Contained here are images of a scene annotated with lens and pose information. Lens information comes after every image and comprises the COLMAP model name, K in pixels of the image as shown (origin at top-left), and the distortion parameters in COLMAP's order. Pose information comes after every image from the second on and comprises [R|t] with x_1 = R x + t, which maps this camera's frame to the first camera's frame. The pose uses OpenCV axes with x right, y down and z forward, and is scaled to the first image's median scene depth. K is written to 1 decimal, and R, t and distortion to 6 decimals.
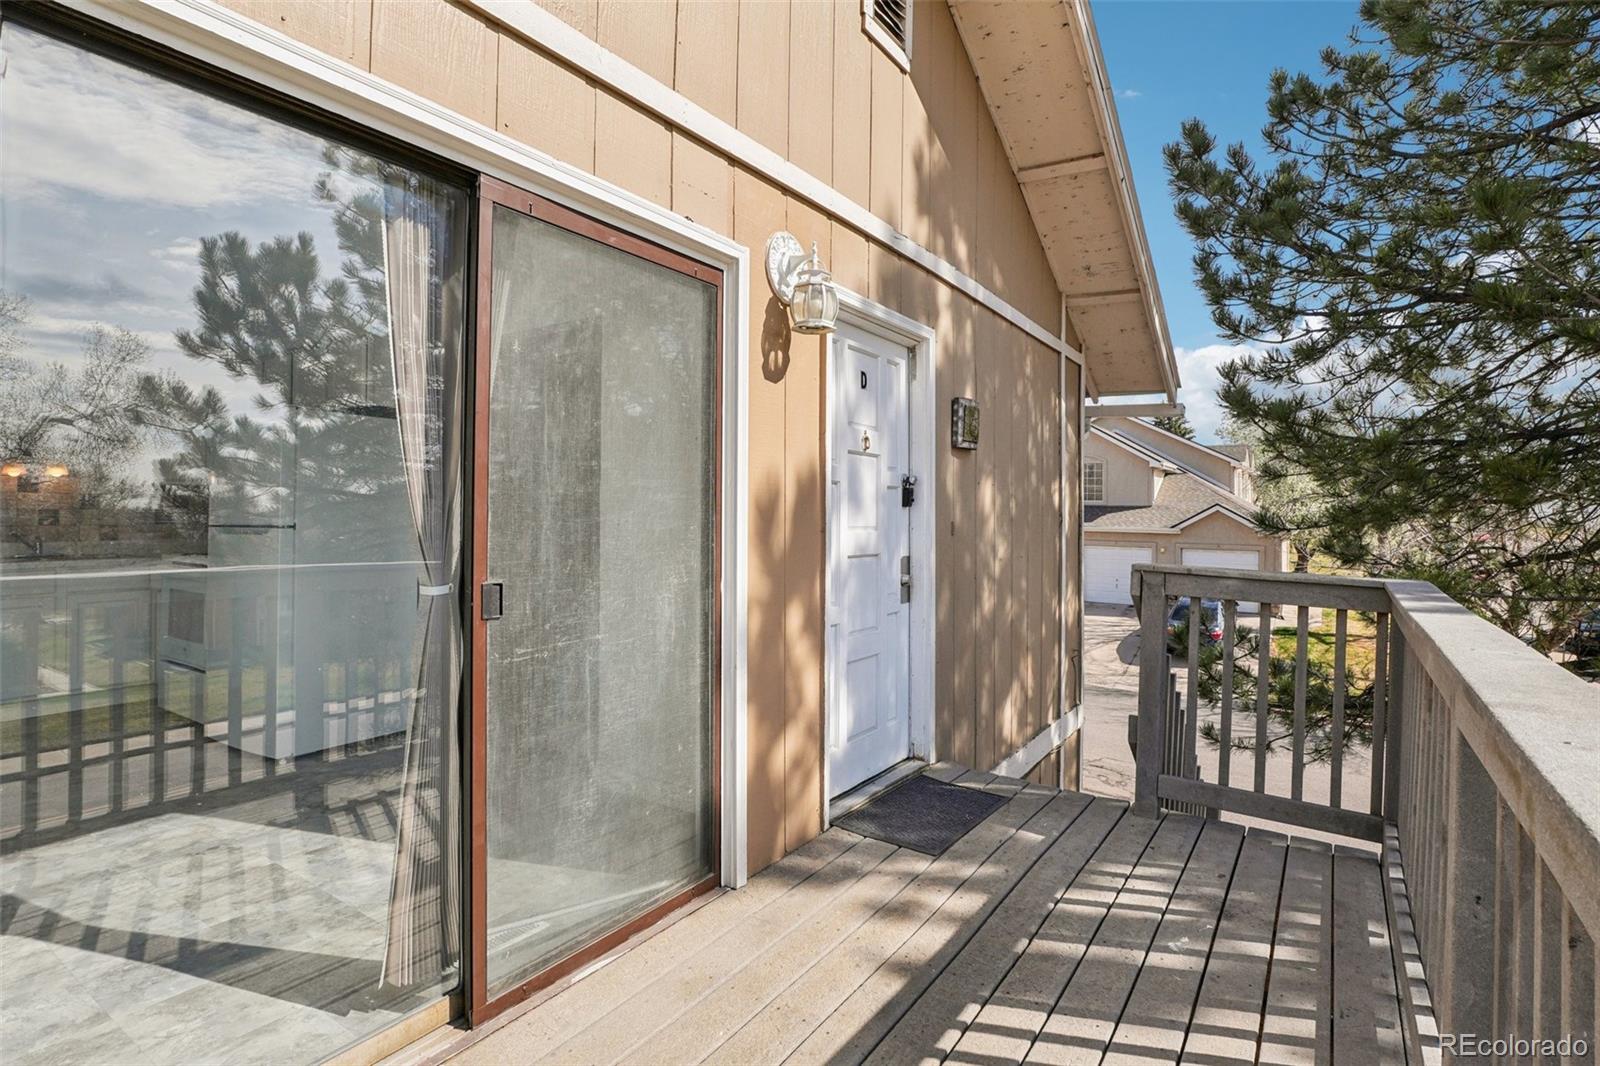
lens RADIAL K [[794.6, 0, 801.8], [0, 794.6, 502.6], [0, 0, 1]] dist [-0.025424, -0.000046]
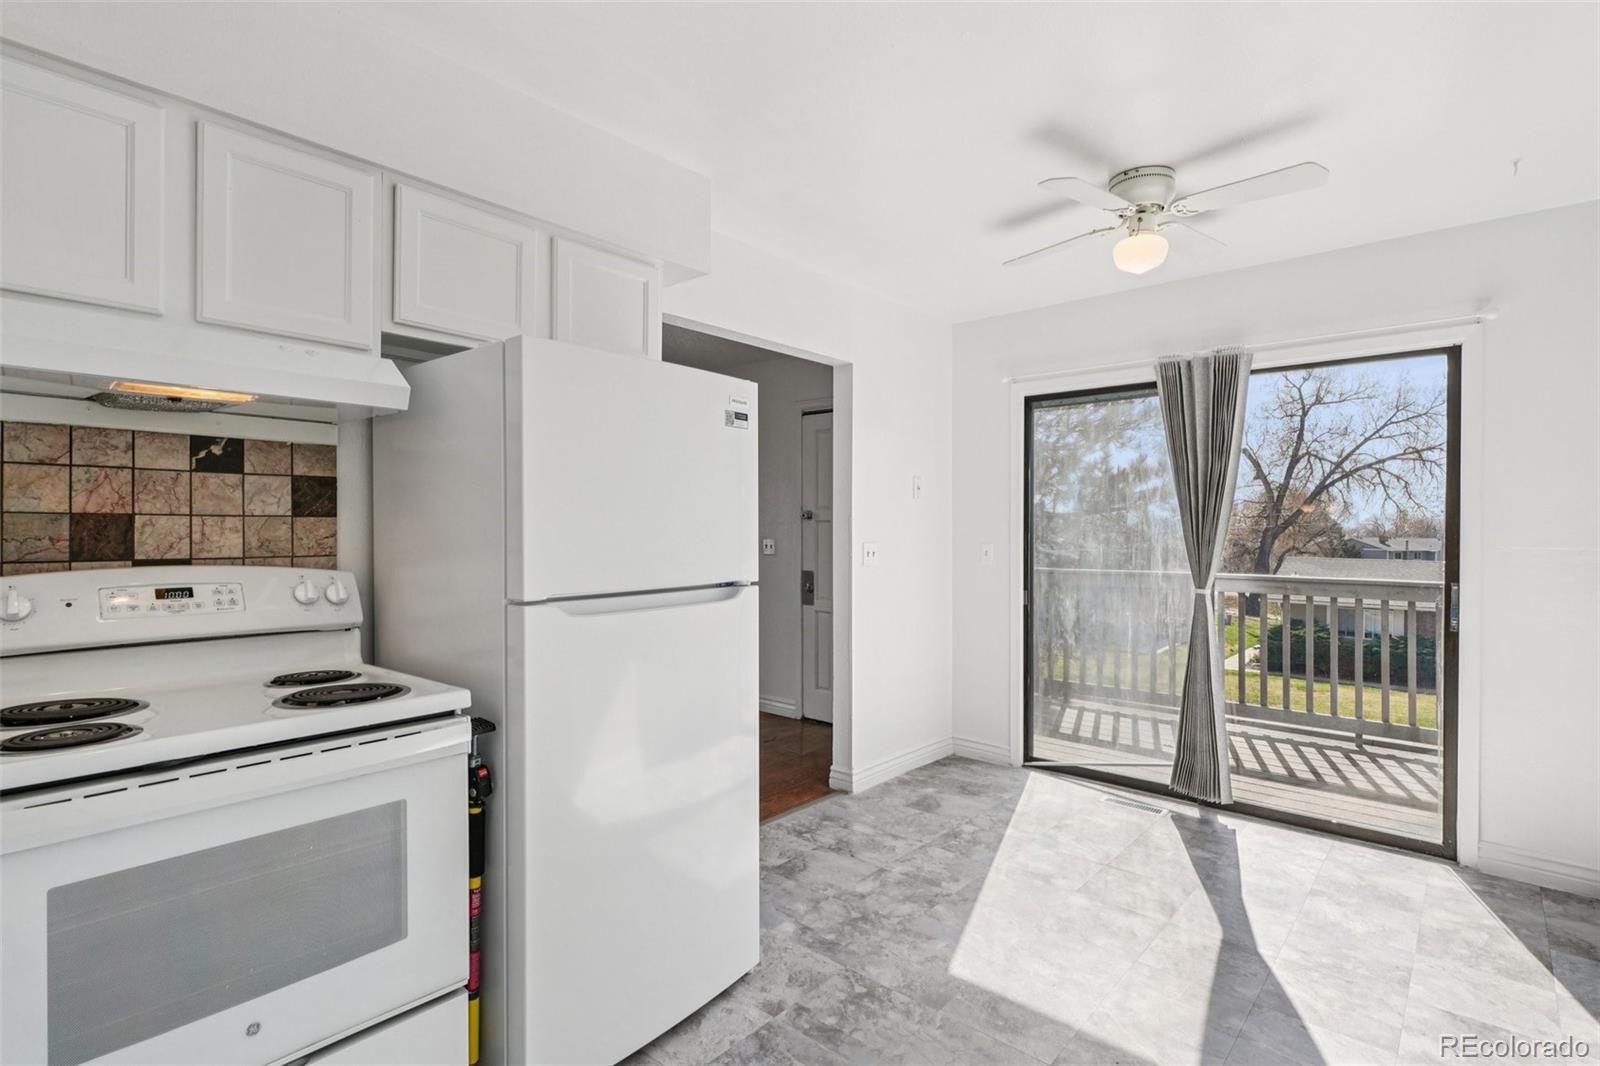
lens RADIAL K [[778.0, 0, 794.3], [0, 778.0, 529.5], [0, 0, 1]] dist [0.007792, -0.000659]
pose [[0.135498, -0.008066, 0.990745, -0.990481], [-0.020539, 0.999729, 0.010948, -0.014368], [-0.990565, -0.021832, 0.135296, 0.702285]]
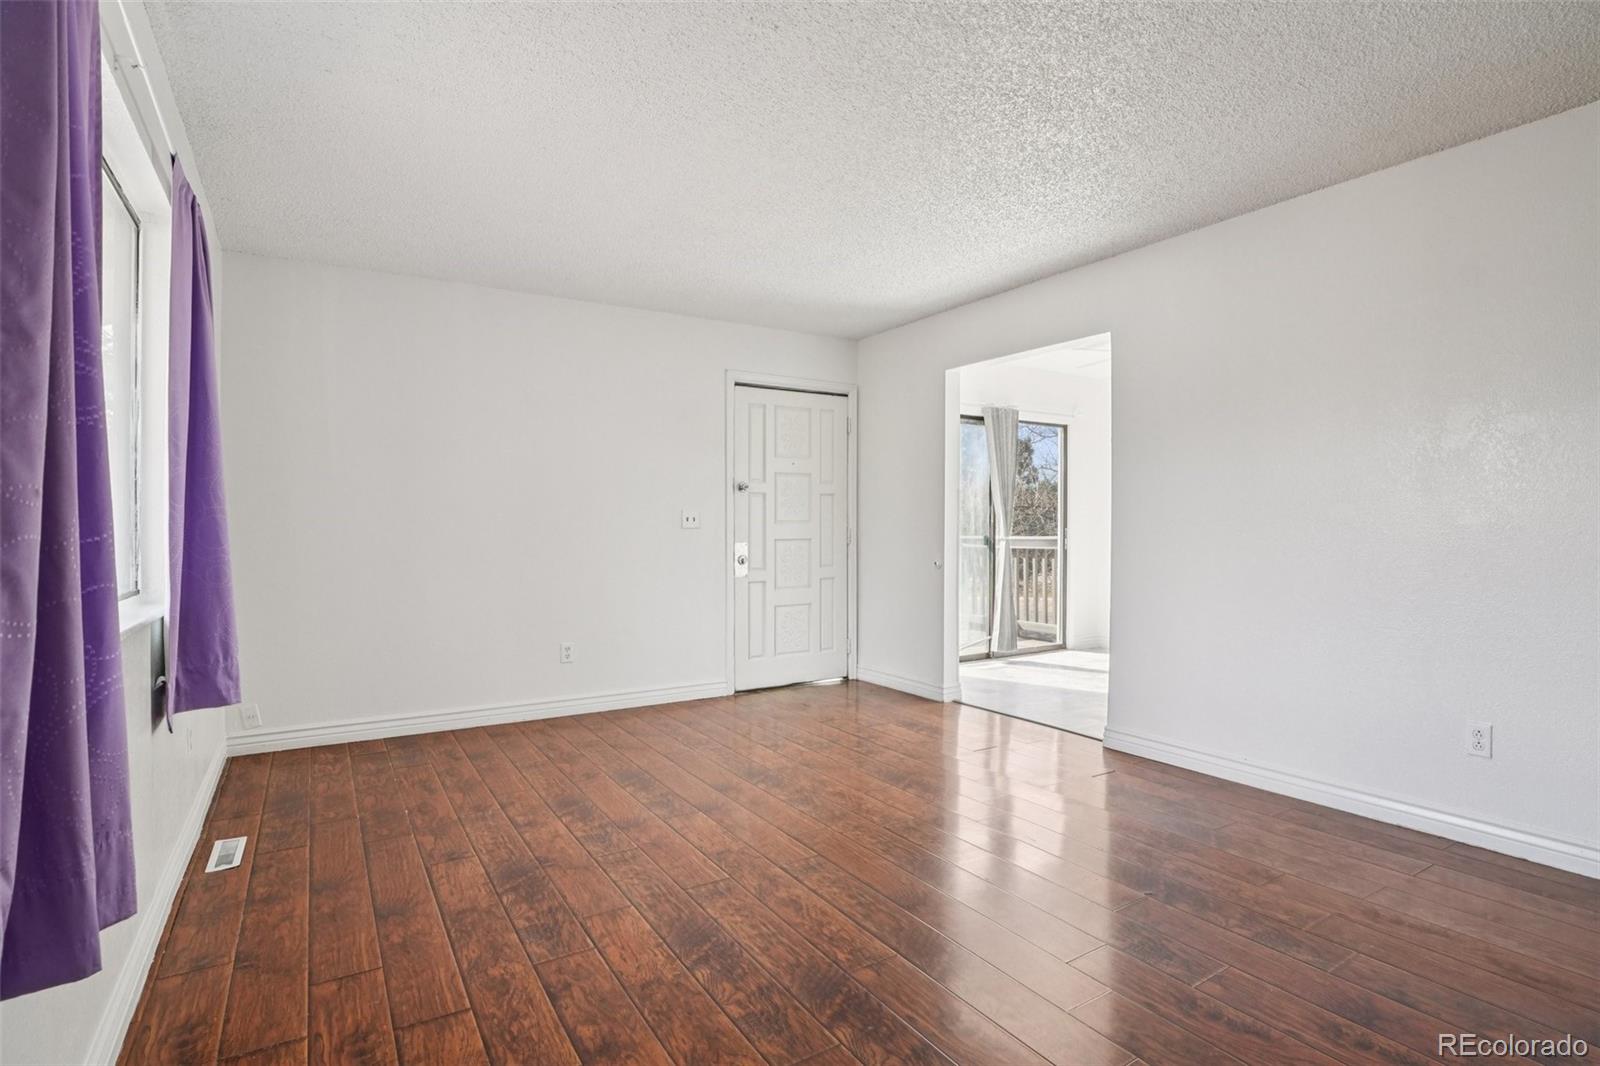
lens RADIAL K [[794.4, 0, 798.3], [0, 794.4, 530.7], [0, 0, 1]] dist [0.010742, 0.000867]
pose [[-0.912477, -0.005423, 0.409091, -0.428745], [-0.009567, 0.999922, -0.008084, 0.047332], [-0.409016, -0.011291, -0.912458, 1.818290]]
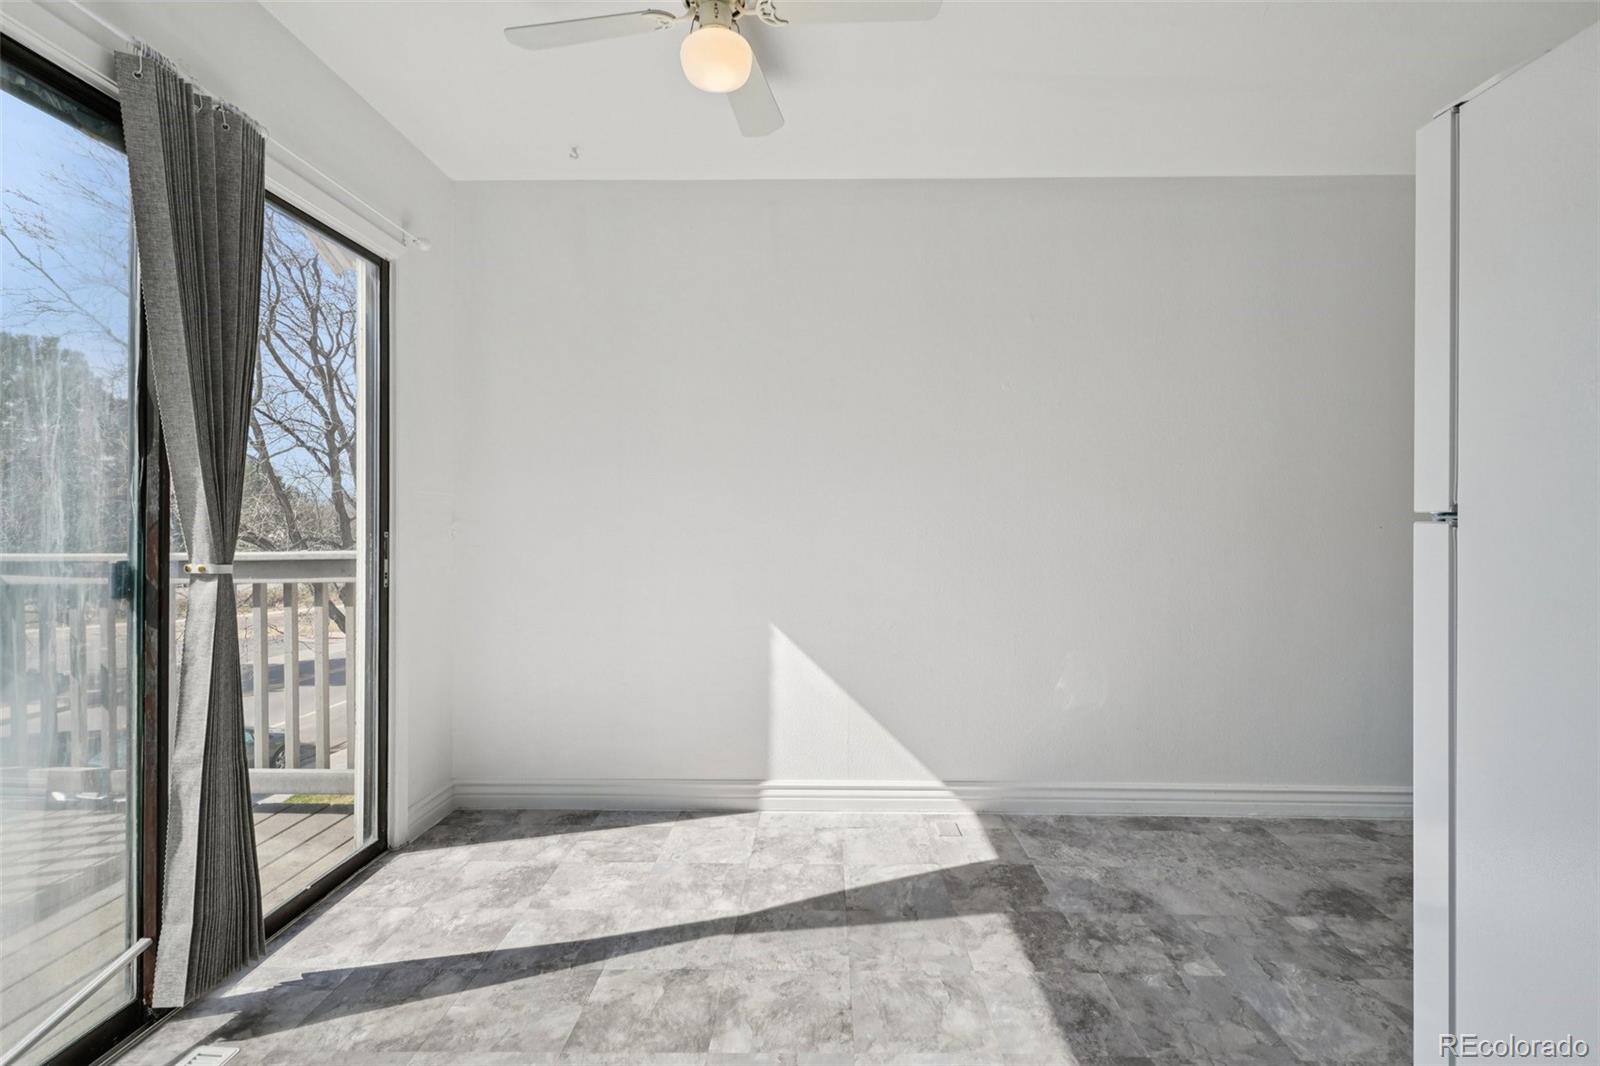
lens RADIAL K [[790.6, 0, 808.6], [0, 790.6, 520.5], [0, 0, 1]] dist [0.006197, 0.000238]
pose [[-0.842182, -0.008623, -0.539124, -0.225722], [0.002800, 0.999789, -0.020365, 0.030052], [0.539186, -0.018661, -0.841980, 0.894185]]
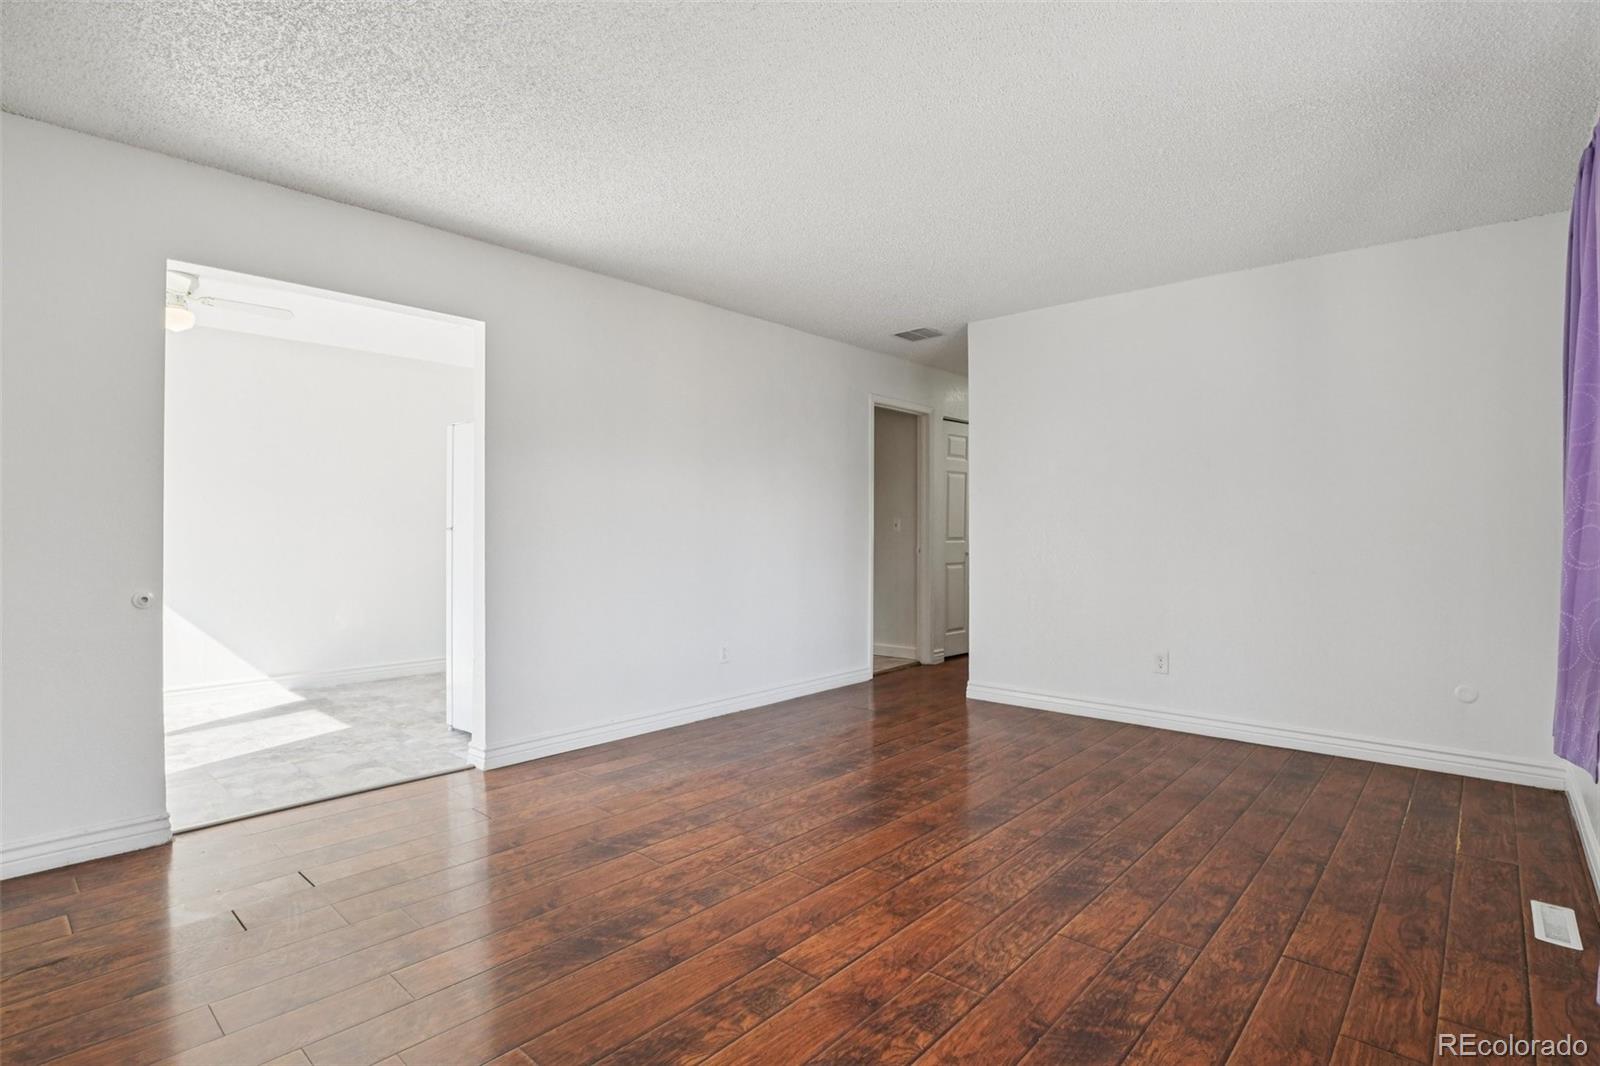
lens RADIAL K [[774.9, 0, 780.3], [0, 774.9, 538.5], [0, 0, 1]] dist [-0.034378, 0.010855]
pose [[-0.153138, -0.002318, -0.988202, 0.327698], [0.017771, 0.999829, -0.005099, 0.045437], [0.988045, -0.018342, -0.153071, 1.323440]]
